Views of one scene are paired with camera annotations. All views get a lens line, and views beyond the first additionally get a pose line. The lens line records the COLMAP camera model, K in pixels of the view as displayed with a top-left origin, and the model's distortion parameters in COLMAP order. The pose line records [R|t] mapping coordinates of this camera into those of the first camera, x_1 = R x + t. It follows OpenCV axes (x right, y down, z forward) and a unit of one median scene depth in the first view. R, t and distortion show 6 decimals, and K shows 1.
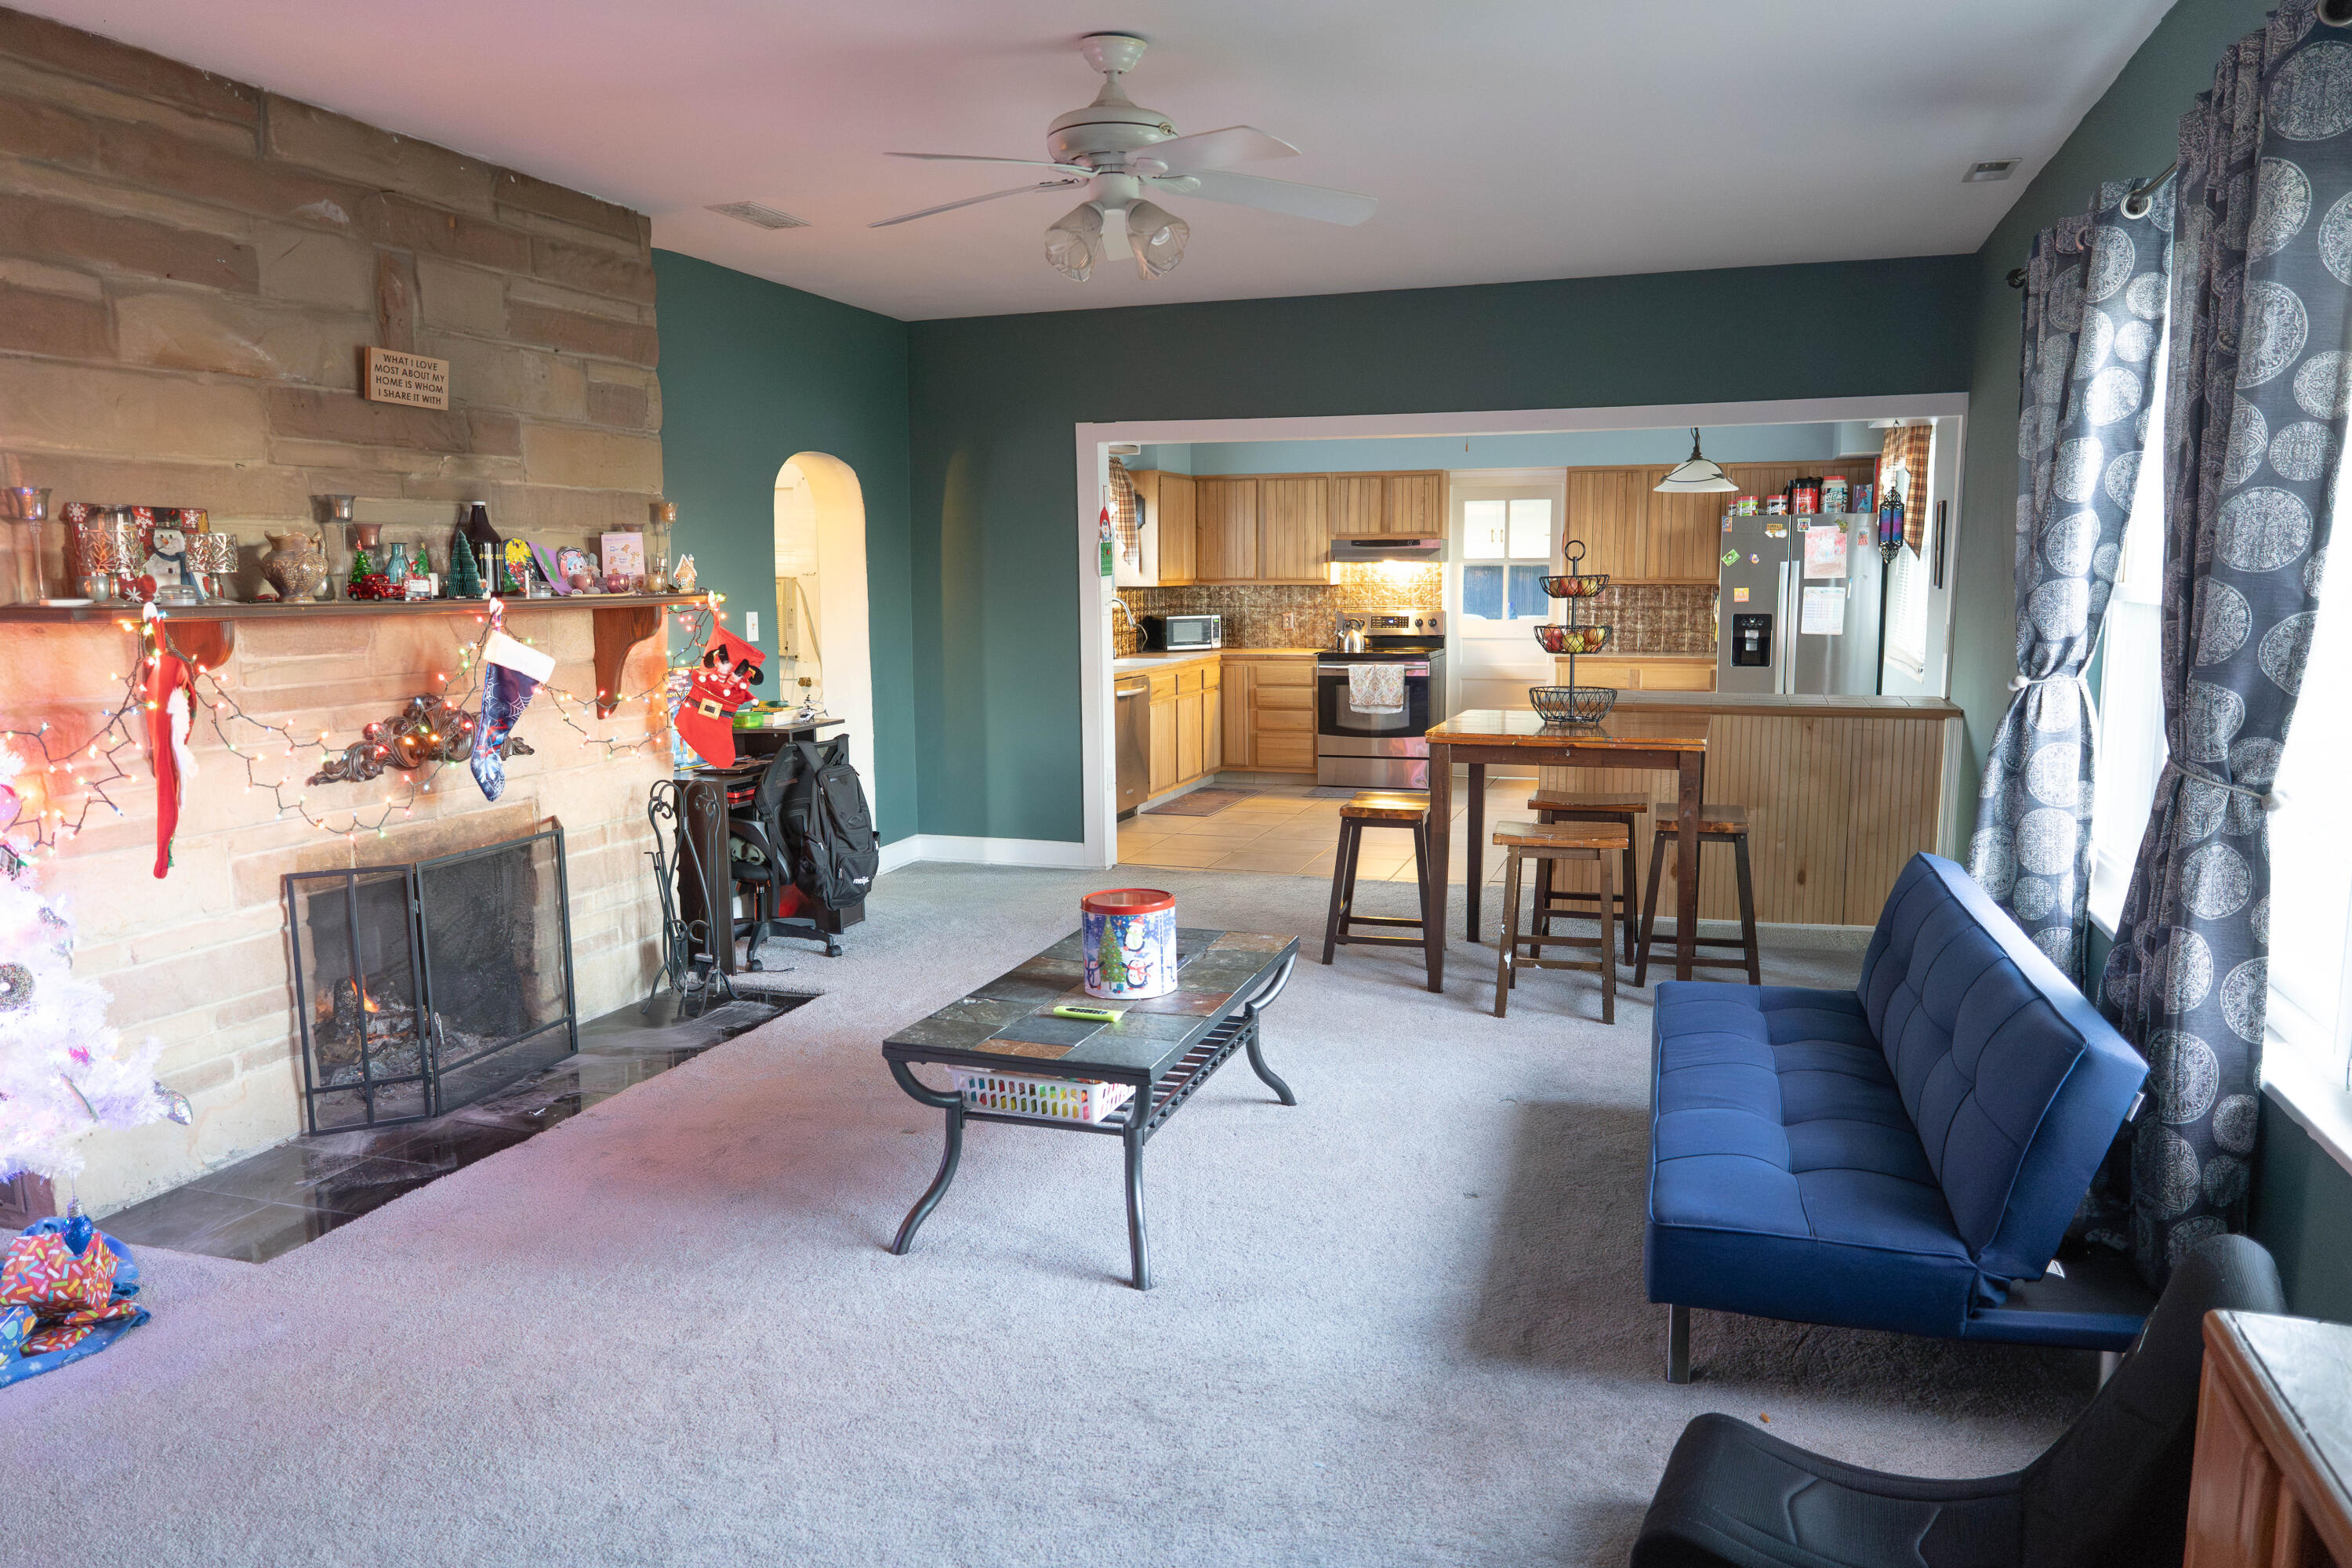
lens RADIAL K [[1623.0, 0, 1176.5], [0, 1623.0, 788.1], [0, 0, 1]] dist [-0.000205, -0.001451]
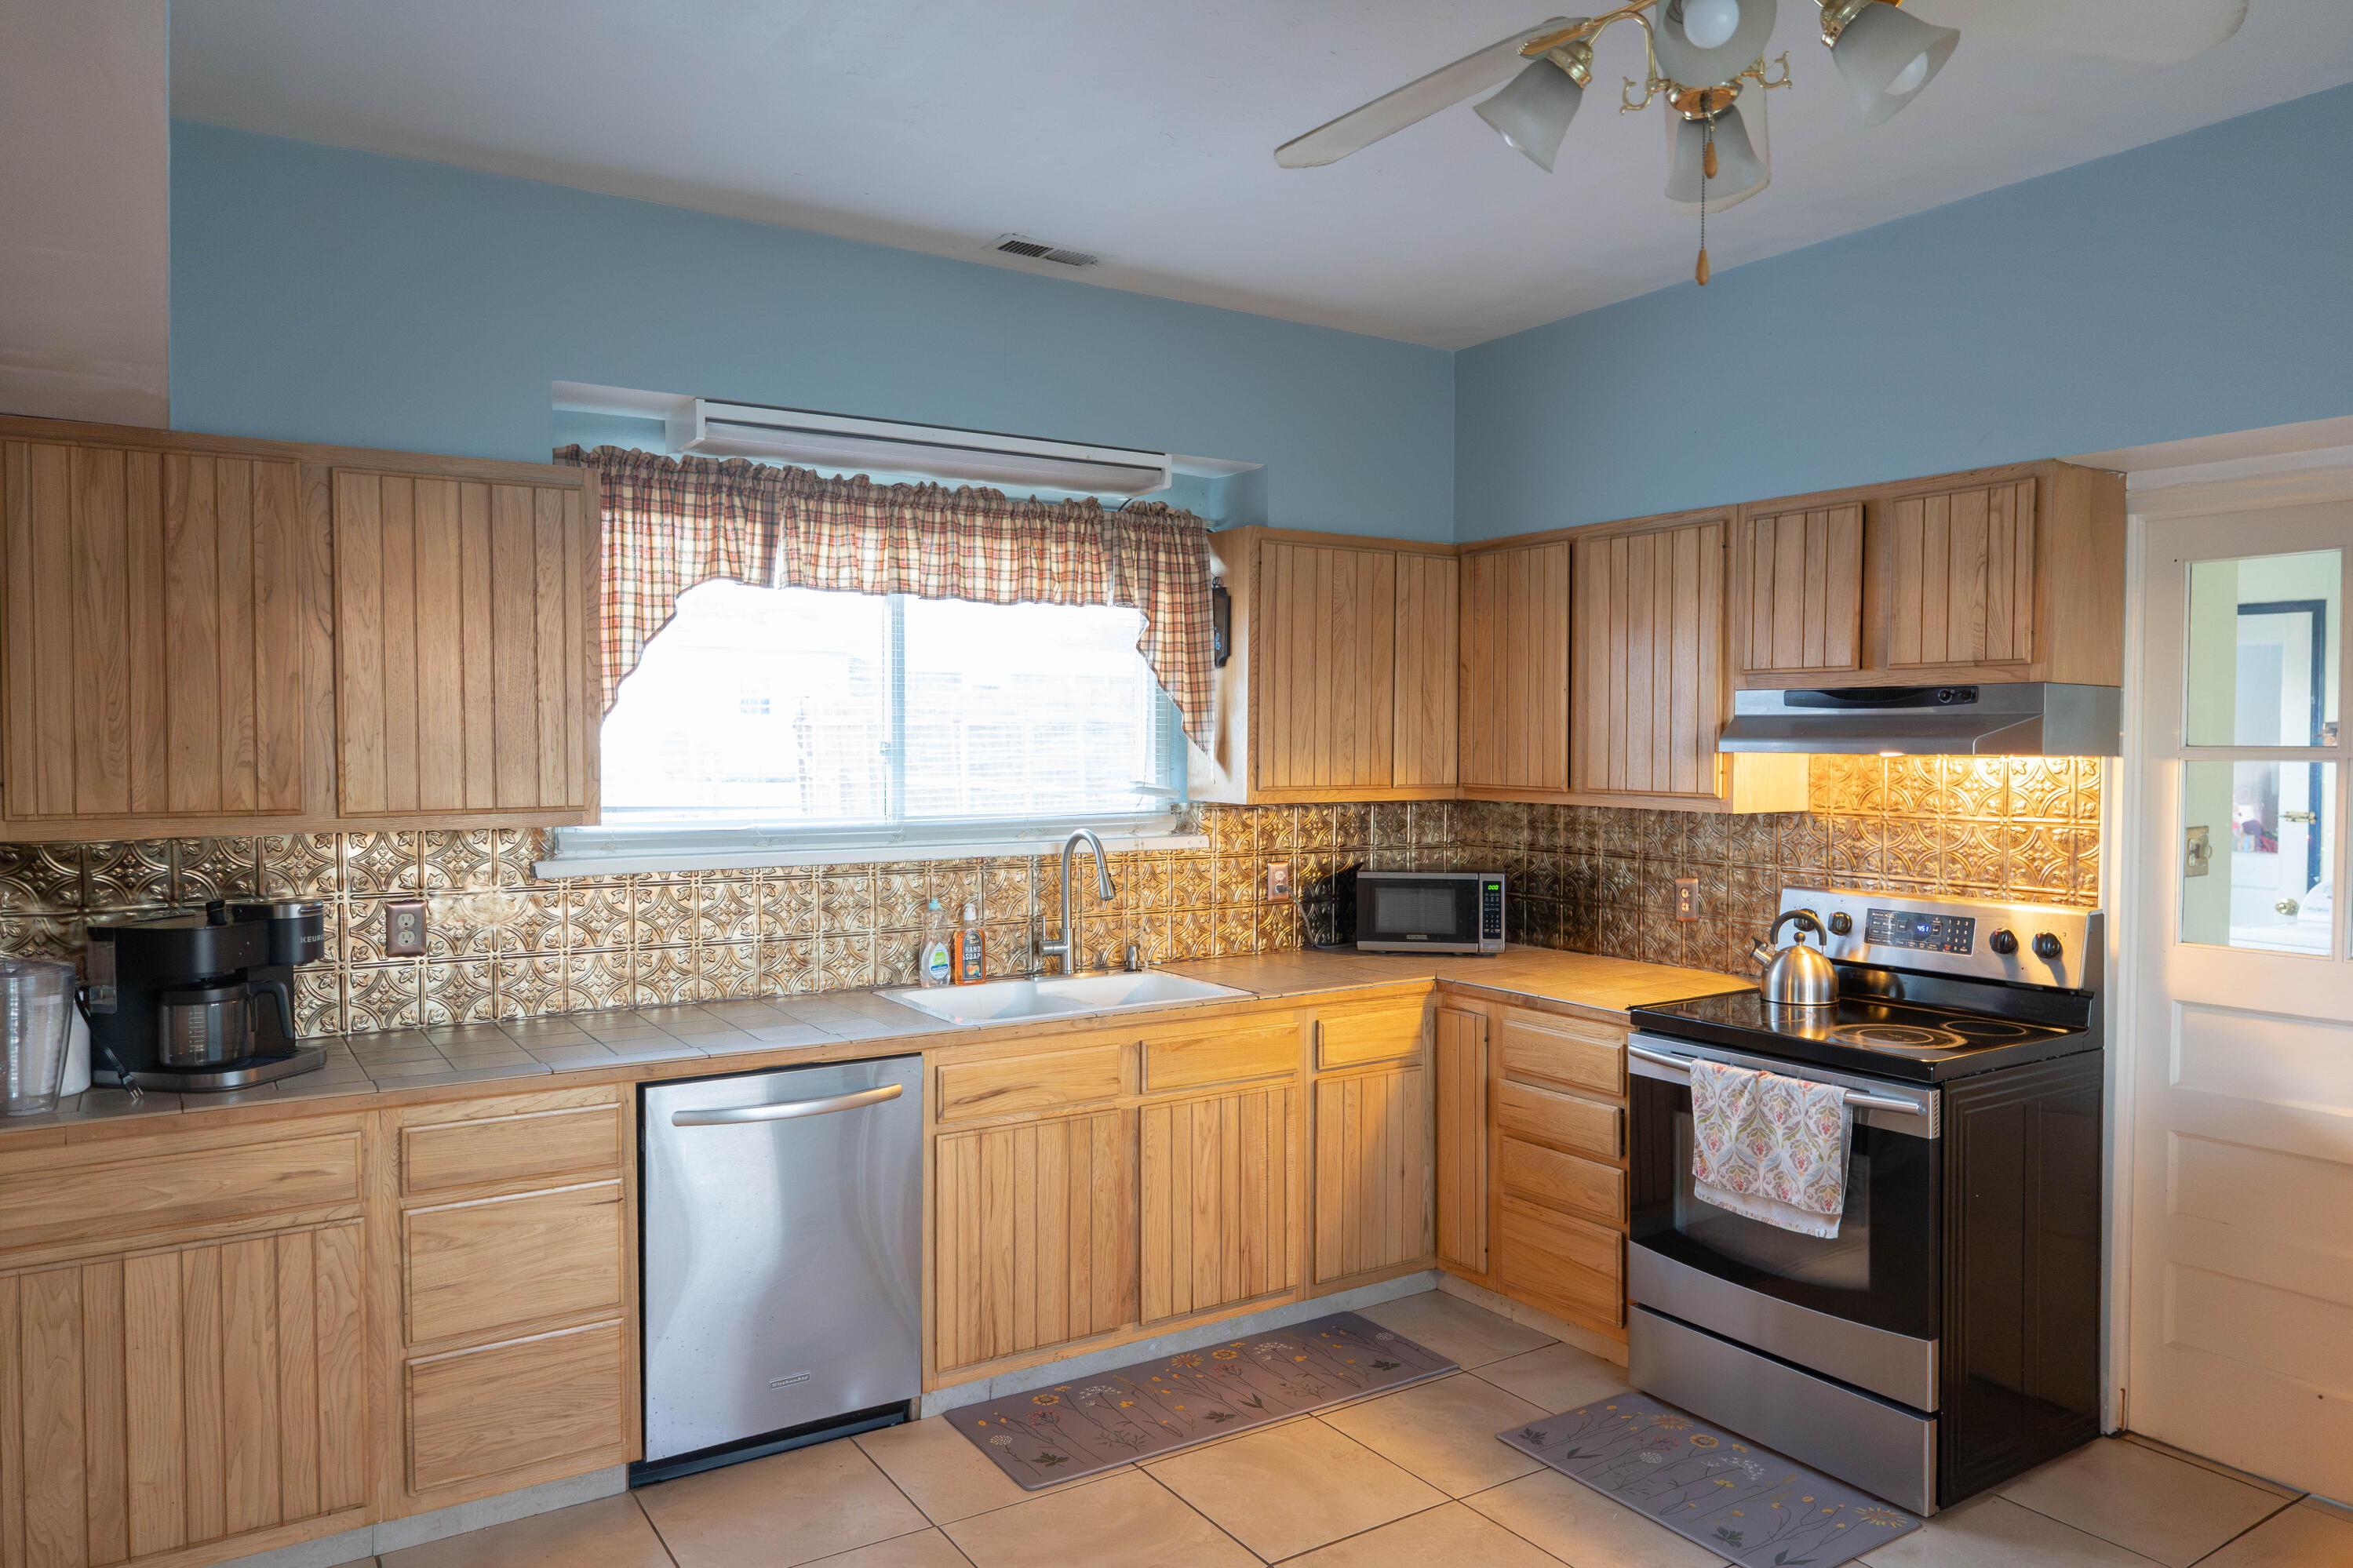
lens RADIAL K [[1561.2, 0, 1172.6], [0, 1561.2, 781.0], [0, 0, 1]] dist [-0.001491, -0.001148]
pose [[0.782188, 0.027539, -0.622434, 0.245429], [-0.092763, 0.993035, -0.072636, -0.110607], [0.616098, 0.114553, 0.779295, 0.755083]]
